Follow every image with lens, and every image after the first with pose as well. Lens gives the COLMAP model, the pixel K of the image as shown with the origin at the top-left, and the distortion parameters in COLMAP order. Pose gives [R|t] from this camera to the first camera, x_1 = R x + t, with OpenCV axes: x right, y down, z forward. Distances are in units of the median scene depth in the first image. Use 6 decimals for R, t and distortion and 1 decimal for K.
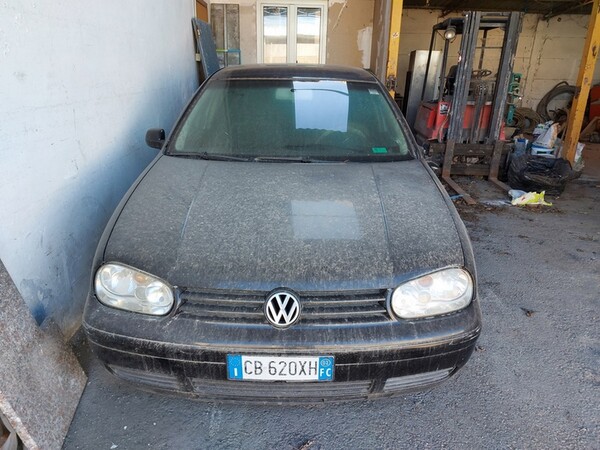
lens RADIAL K [[436.9, 0, 300.0], [0, 436.9, 225.0], [0, 0, 1]] dist [0.095274, -0.119058]
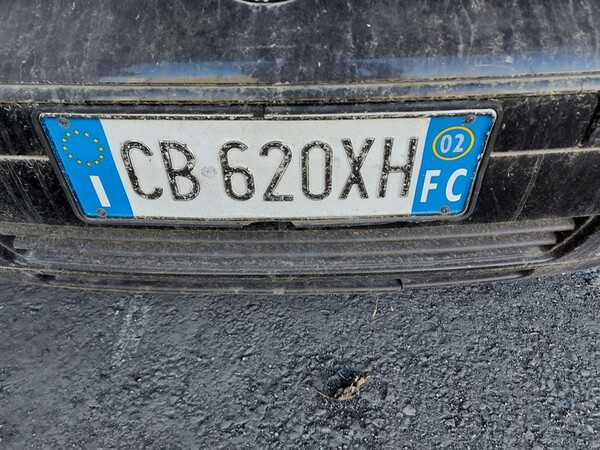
lens RADIAL K [[436.9, 0, 300.0], [0, 436.9, 225.0], [0, 0, 1]] dist [0.095274, -0.119058]
pose [[0.999488, -0.019655, -0.025248, -0.020173], [0.025543, 0.965369, 0.259634, 0.287854], [0.019270, -0.260146, 0.965377, 0.745369]]
